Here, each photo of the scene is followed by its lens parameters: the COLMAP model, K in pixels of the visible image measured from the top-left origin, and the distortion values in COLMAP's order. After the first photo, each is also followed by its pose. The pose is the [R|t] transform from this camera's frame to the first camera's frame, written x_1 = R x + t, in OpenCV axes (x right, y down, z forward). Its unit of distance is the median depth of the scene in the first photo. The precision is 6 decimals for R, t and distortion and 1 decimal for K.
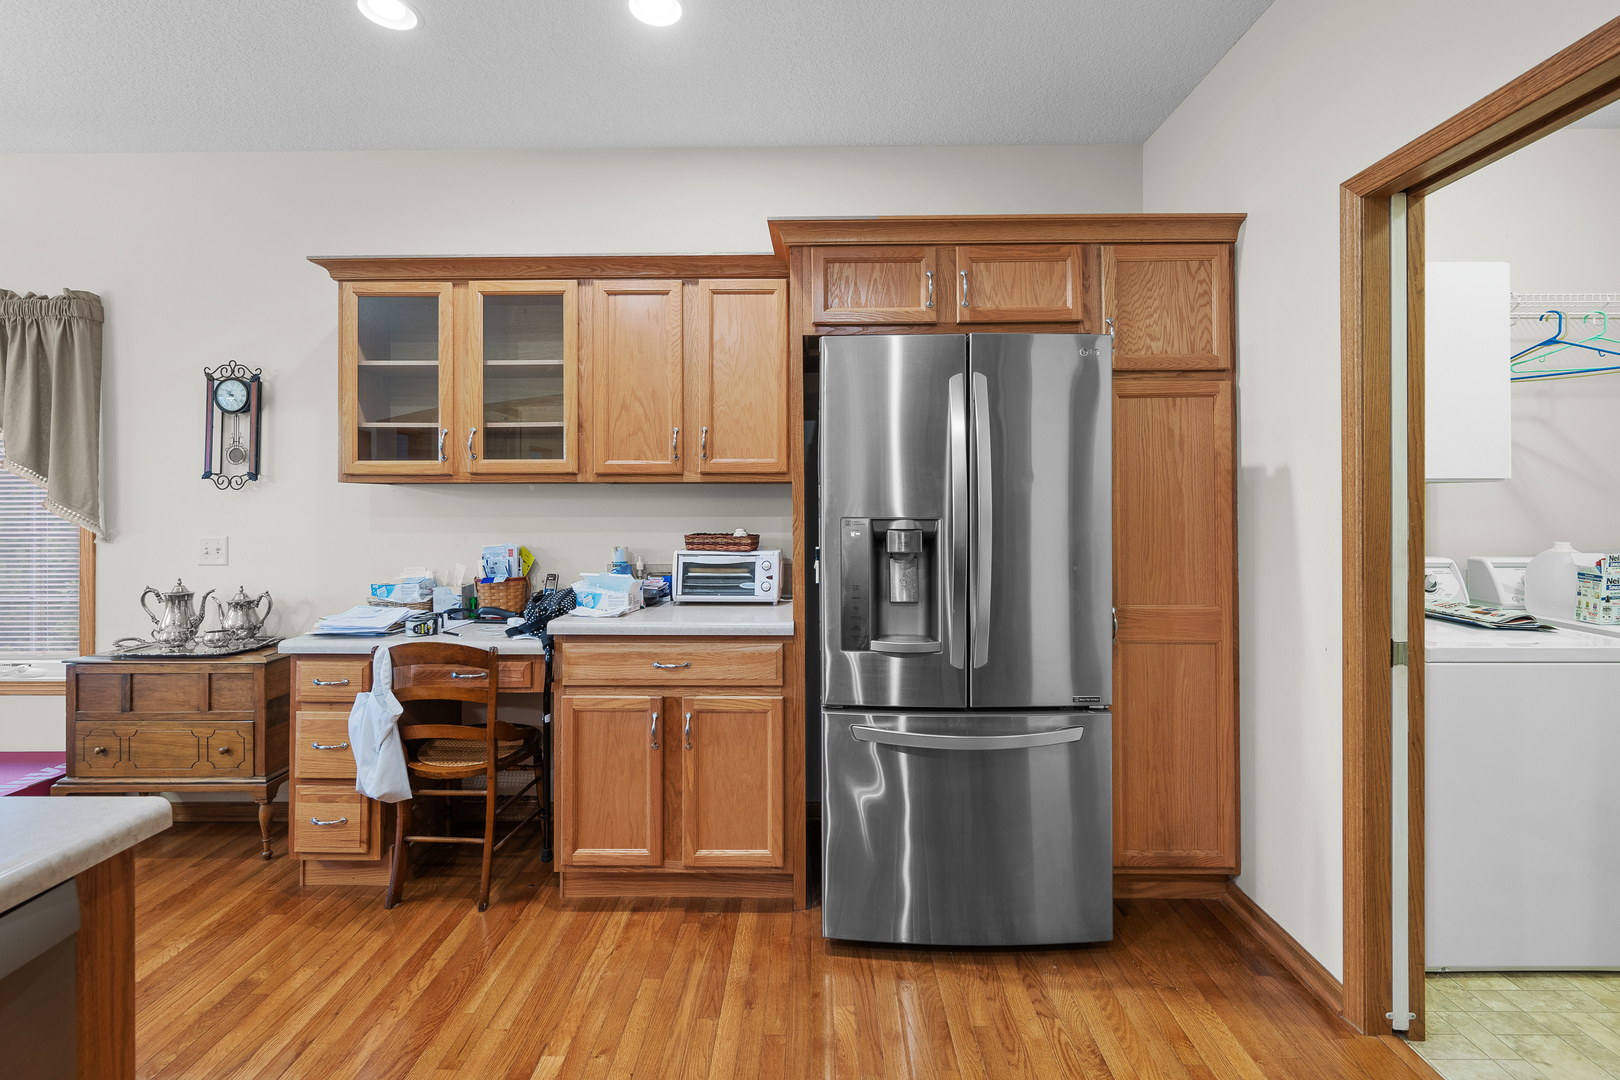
lens RADIAL K [[693.2, 0, 808.7], [0, 693.2, 498.4], [0, 0, 1]] dist [-0.000183, 0.000060]
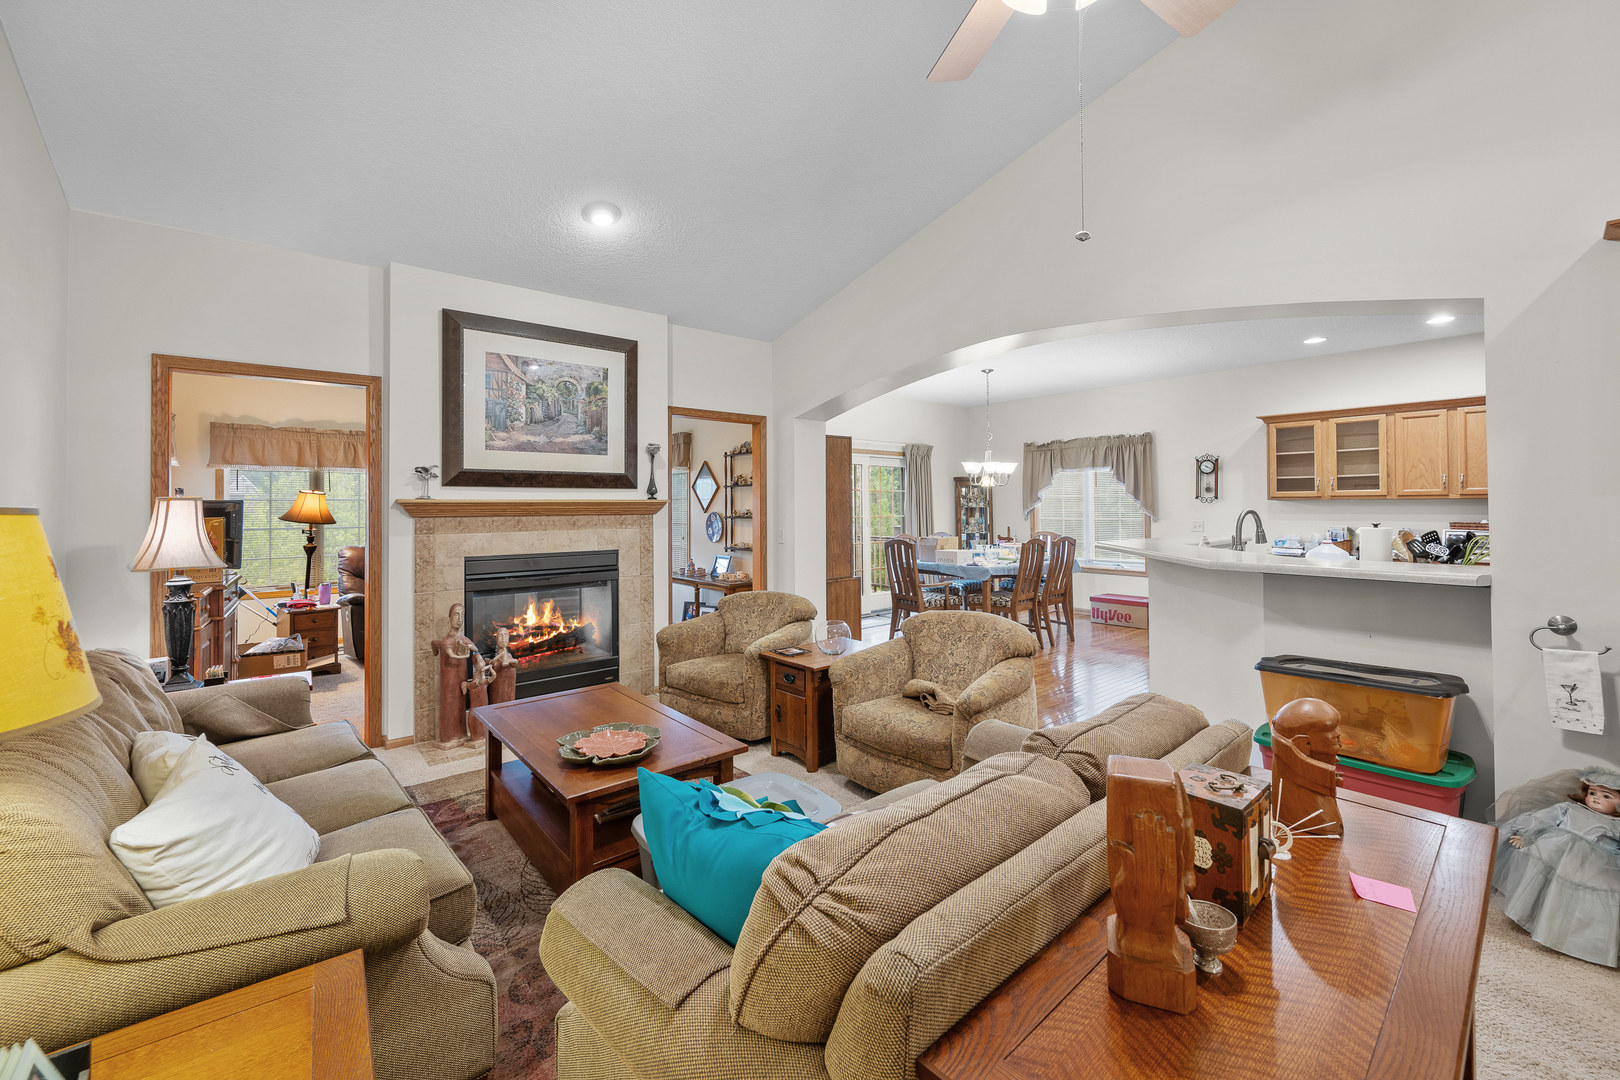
lens RADIAL K [[659.6, 0, 810.2], [0, 659.6, 498.8], [0, 0, 1]] dist [-0.001591, -0.000220]
pose [[0.670293, -0.011004, -0.742015, 0.015593], [0.005535, 0.999936, -0.009829, -0.012709], [0.742076, 0.002482, 0.670311, -1.975842]]
